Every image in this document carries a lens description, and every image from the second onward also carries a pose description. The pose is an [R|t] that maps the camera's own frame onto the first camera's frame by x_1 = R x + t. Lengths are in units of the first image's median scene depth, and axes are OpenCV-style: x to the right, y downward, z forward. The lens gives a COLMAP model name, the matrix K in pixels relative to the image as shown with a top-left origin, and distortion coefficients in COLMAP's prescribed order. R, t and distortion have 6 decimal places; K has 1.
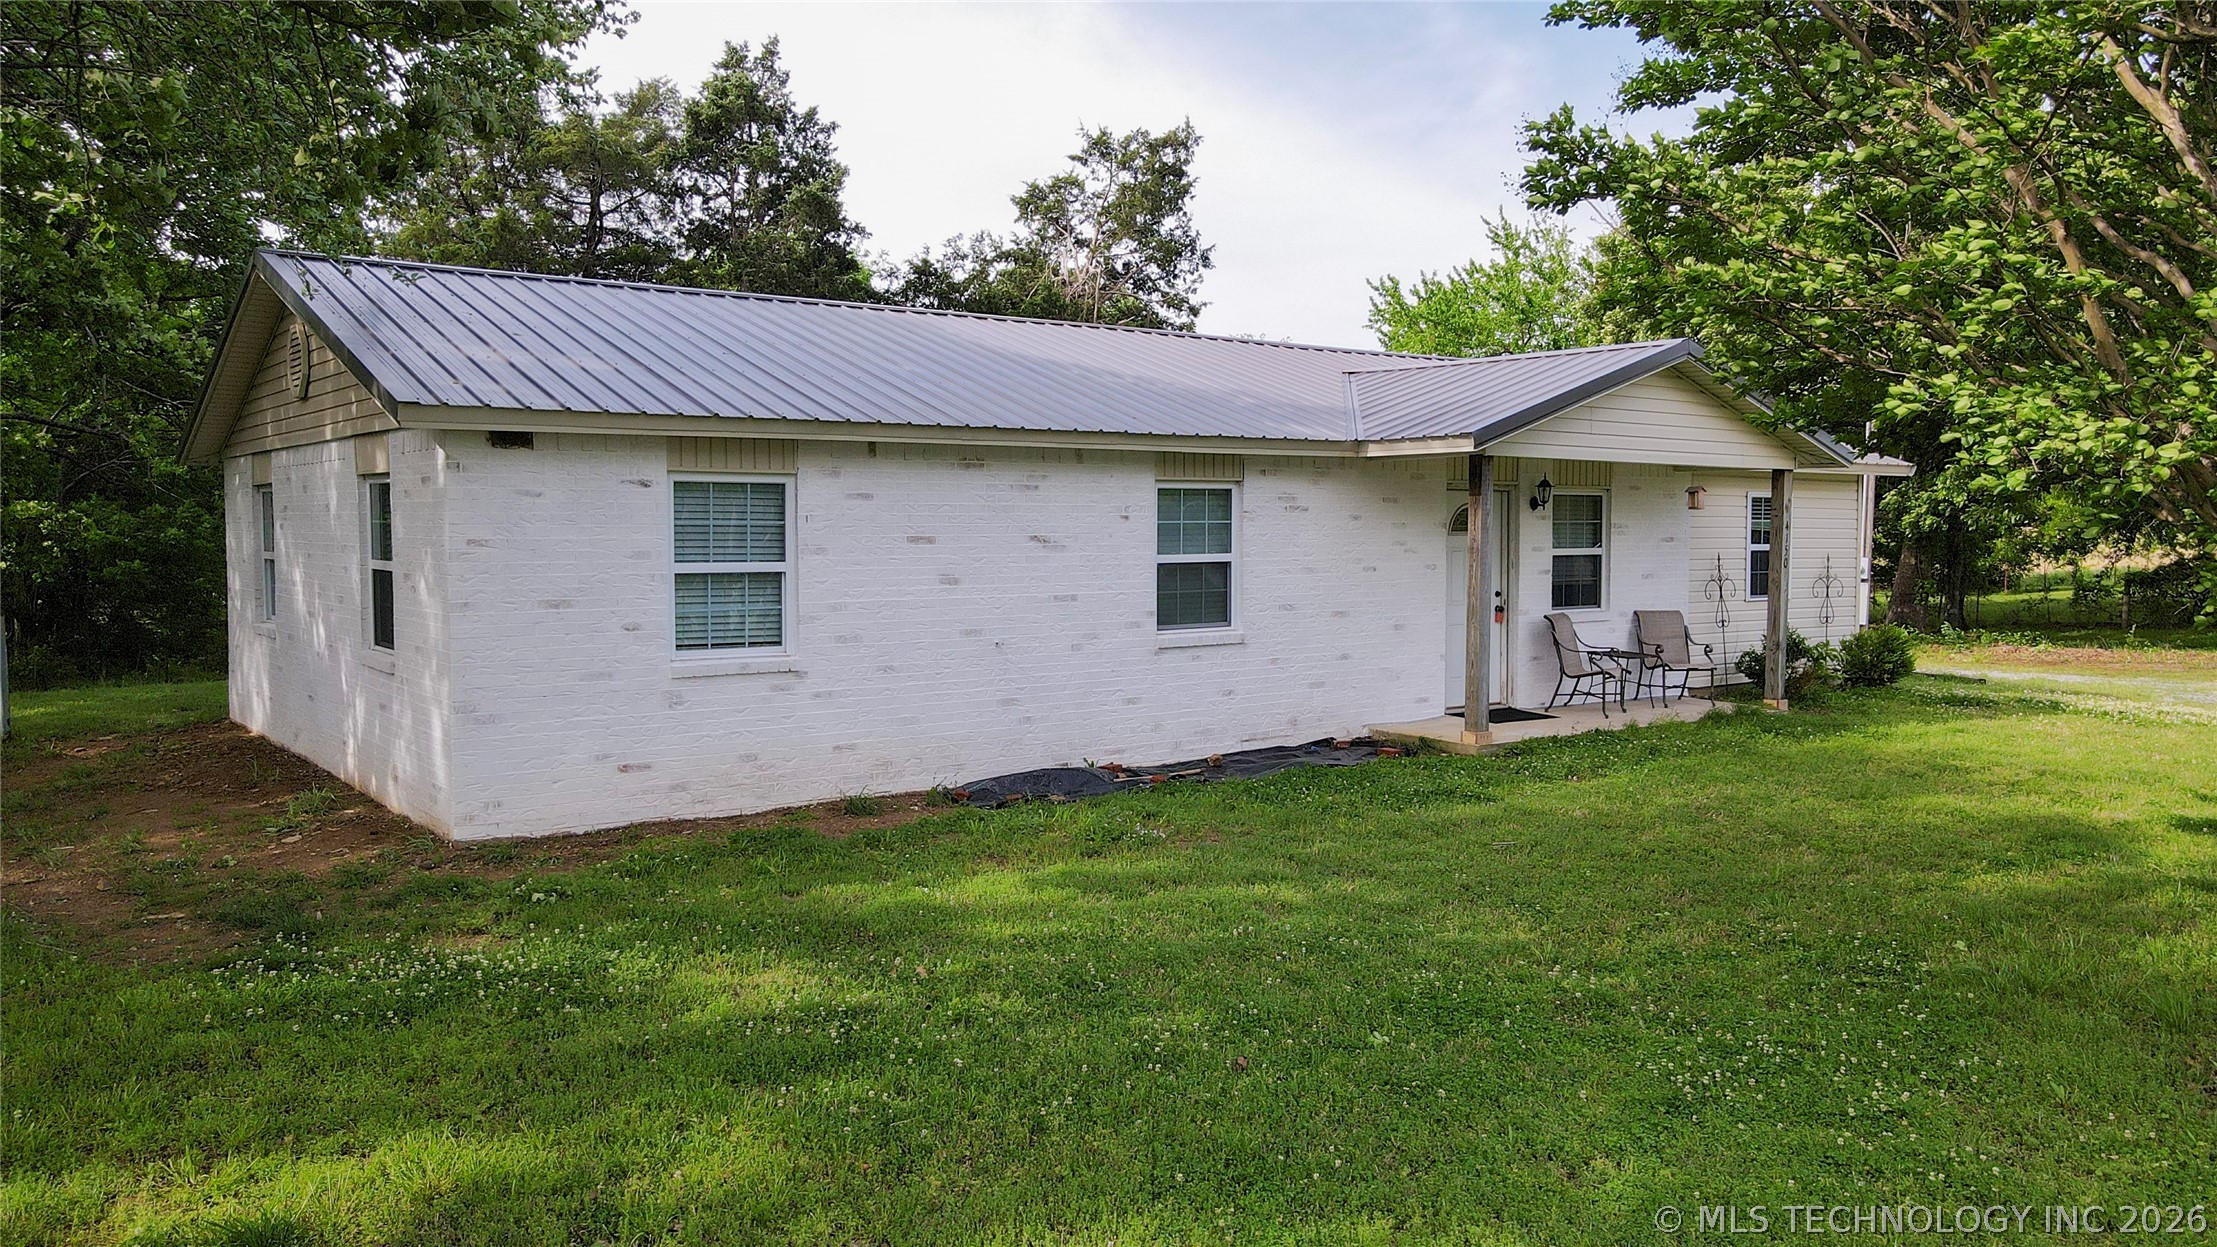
lens RADIAL K [[1640.5, 0, 1103.3], [0, 1640.5, 622.9], [0, 0, 1]] dist [0.021715, 0.002893]
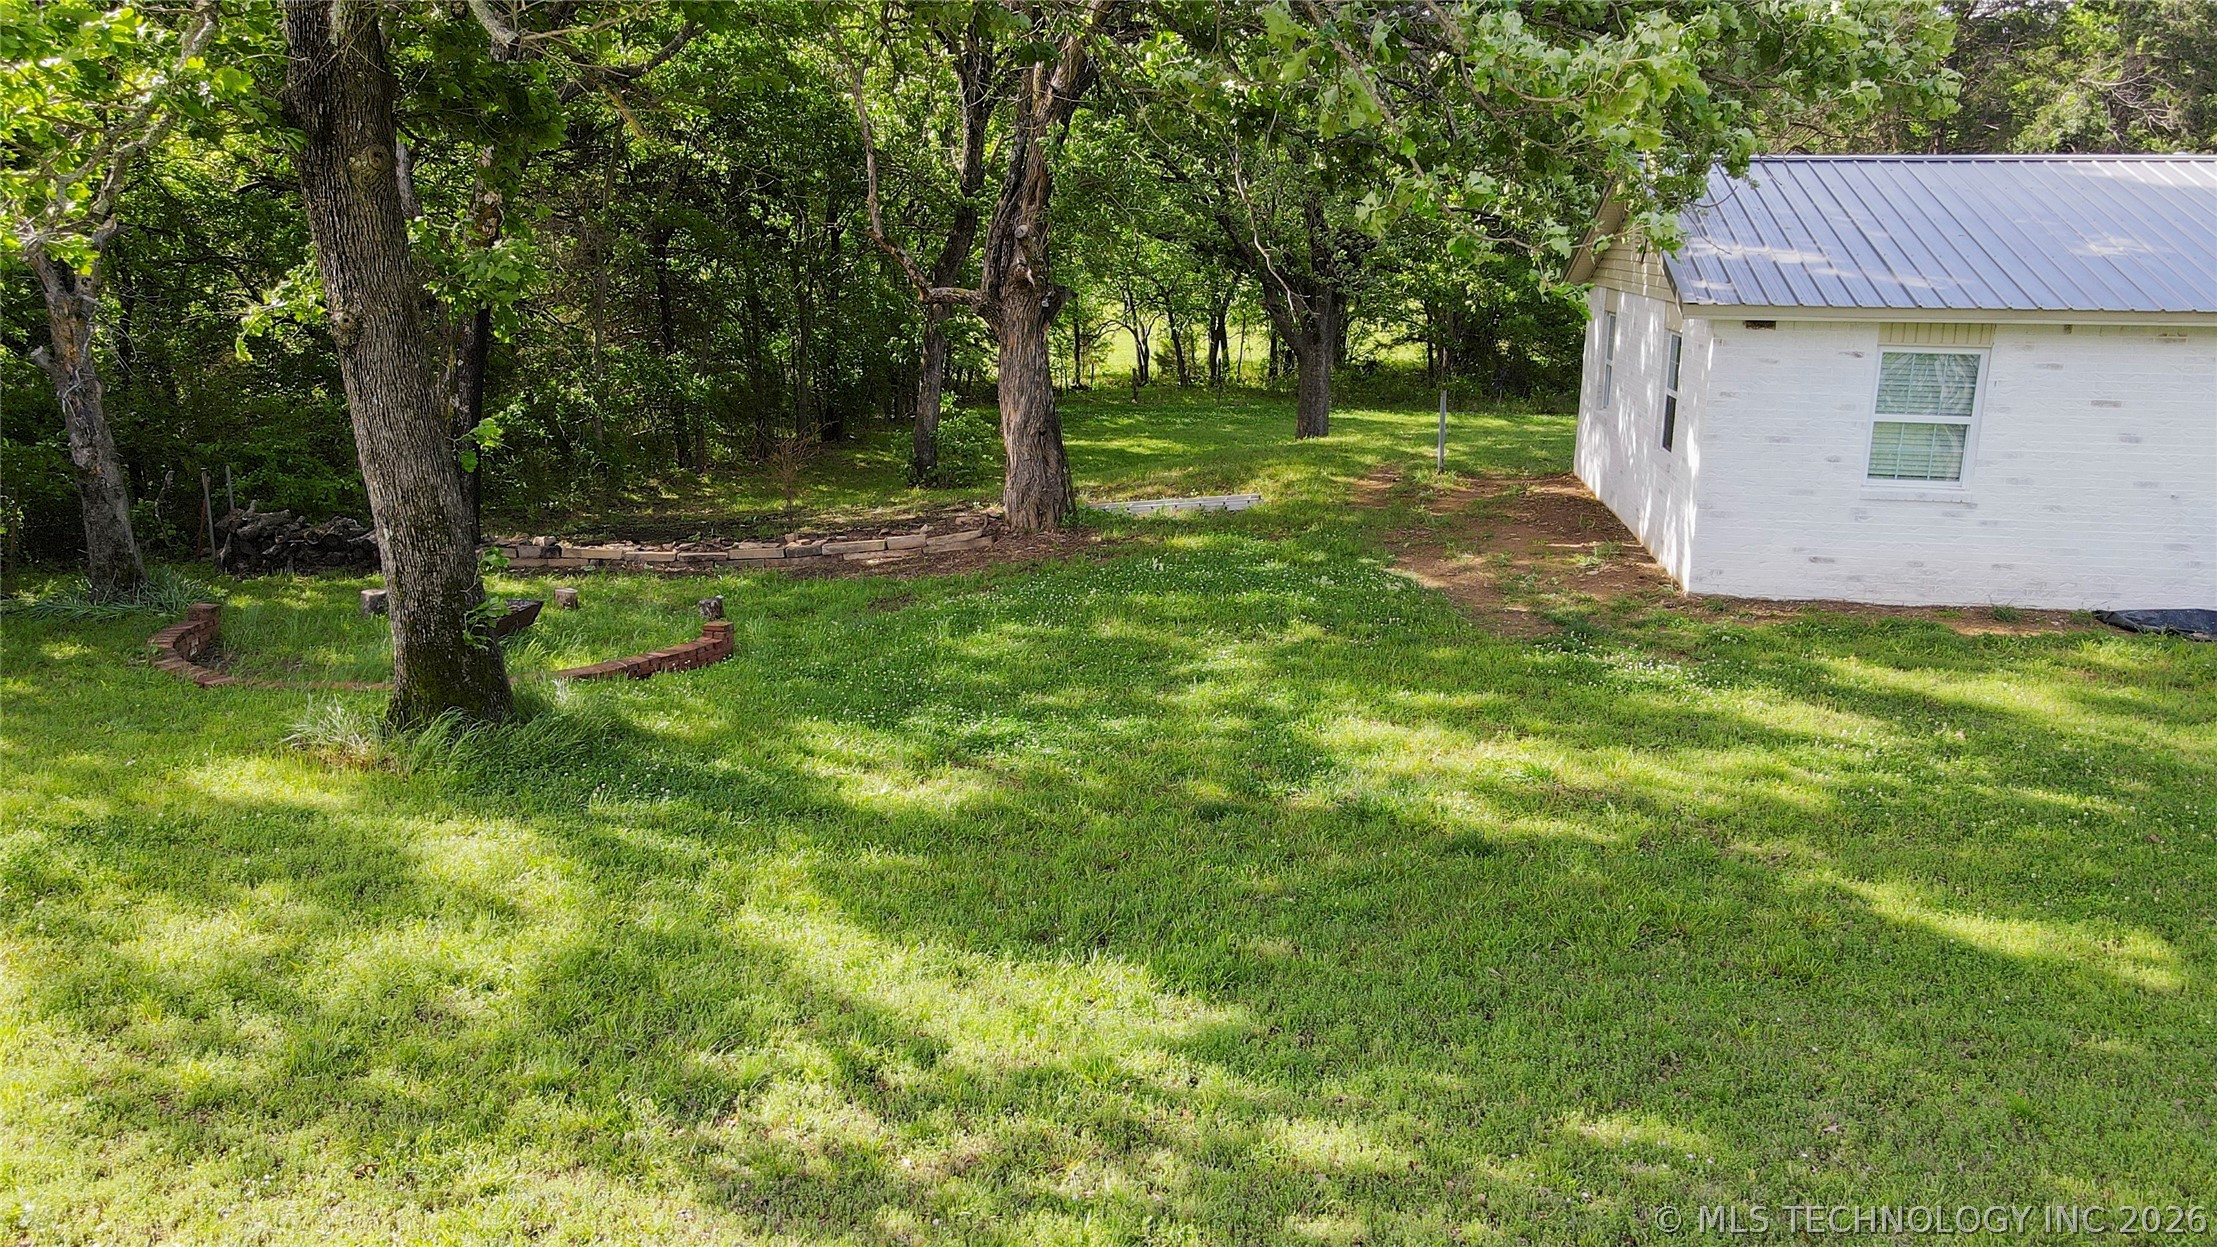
lens RADIAL K [[1640.5, 0, 1101.3], [0, 1640.5, 636.8], [0, 0, 1]] dist [0.021715, 0.002893]
pose [[0.713123, 0.180036, -0.677527, 0.221864], [-0.058894, 0.978430, 0.198005, -0.083038], [0.698561, -0.101300, 0.708344, -0.394343]]
